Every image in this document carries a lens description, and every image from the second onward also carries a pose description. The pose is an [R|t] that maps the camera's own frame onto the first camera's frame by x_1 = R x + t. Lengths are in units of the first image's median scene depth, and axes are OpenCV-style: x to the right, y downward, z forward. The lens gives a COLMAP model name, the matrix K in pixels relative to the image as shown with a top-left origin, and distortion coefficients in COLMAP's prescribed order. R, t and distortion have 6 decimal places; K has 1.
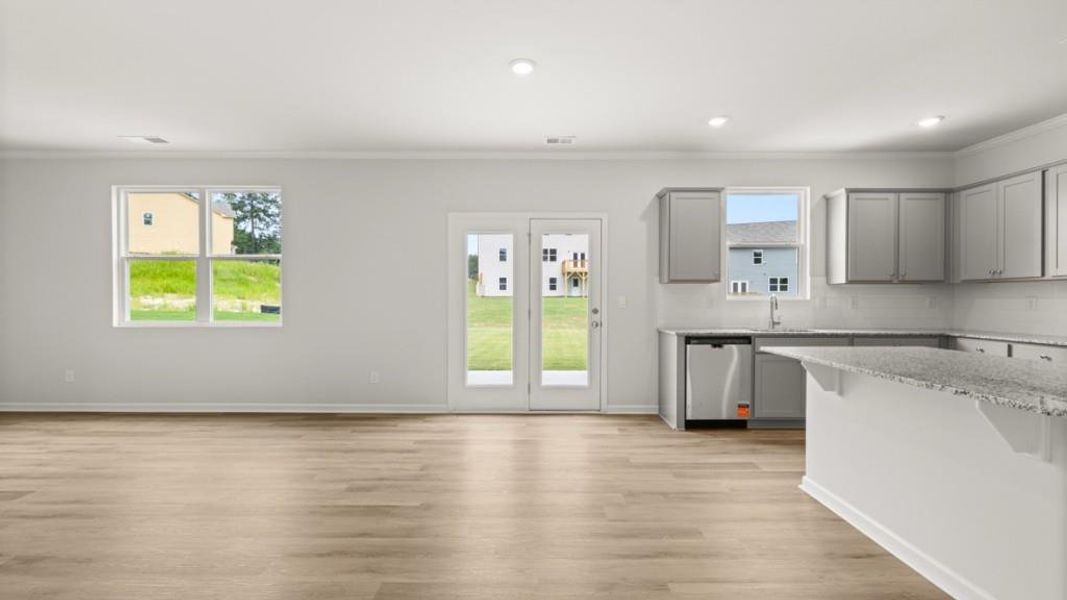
lens RADIAL K [[465.3, 0, 530.4], [0, 465.3, 303.4], [0, 0, 1]] dist [-0.008376, 0.000002]
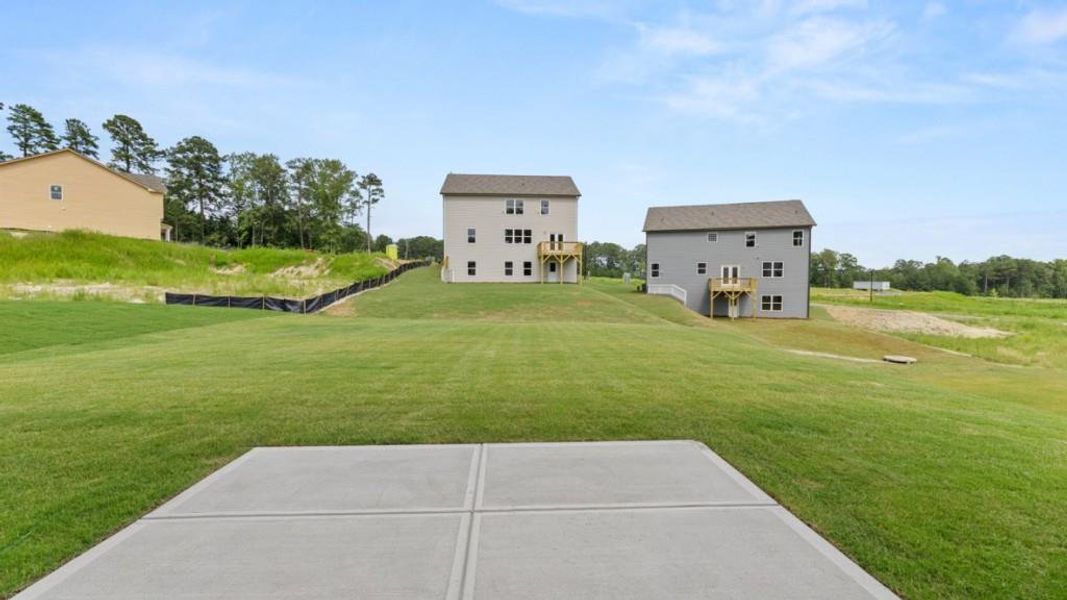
lens RADIAL K [[465.3, 0, 531.3], [0, 465.3, 300.4], [0, 0, 1]] dist [-0.008376, 0.000002]
pose [[0.998446, -0.002058, 0.055696, 0.008458], [0.000861, 0.999768, 0.021502, 0.000292], [-0.055727, -0.021421, 0.998216, 0.154215]]
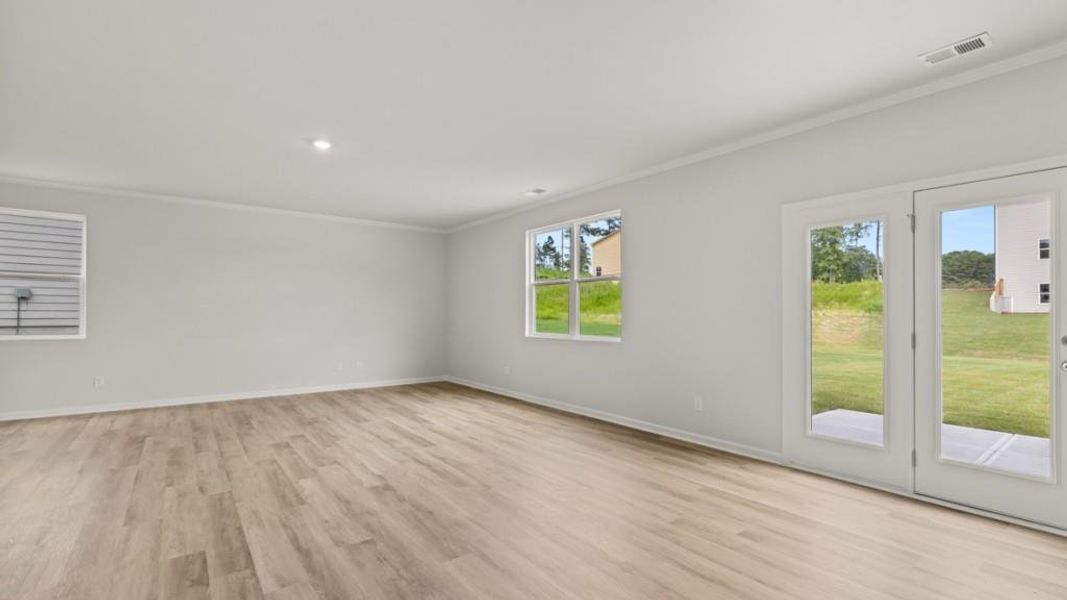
lens RADIAL K [[465.3, 0, 530.5], [0, 465.3, 314.8], [0, 0, 1]] dist [-0.008376, 0.000002]
pose [[0.605379, 0.000805, -0.795937, 0.029322], [-0.009698, 0.999933, -0.006365, -0.000677], [0.795878, 0.011572, 0.605346, 0.031748]]
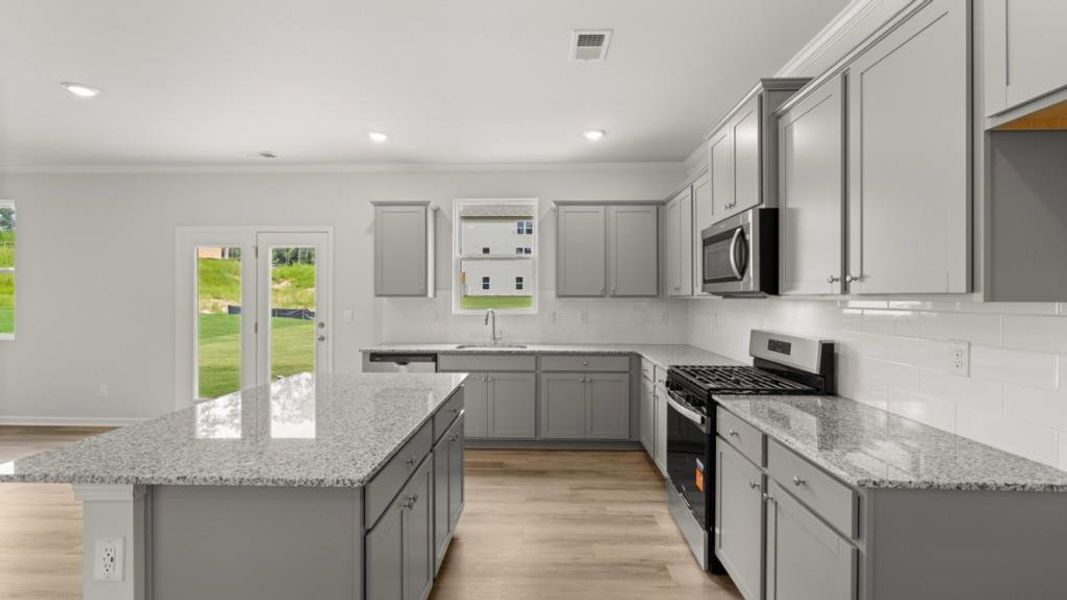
lens RADIAL K [[465.3, 0, 534.9], [0, 465.3, 294.7], [0, 0, 1]] dist [-0.008376, 0.000002]
pose [[0.999889, 0.000099, -0.014904, 0.095821], [-0.000301, 0.999908, -0.013546, -0.005471], [0.014901, 0.013549, 0.999797, 0.003029]]
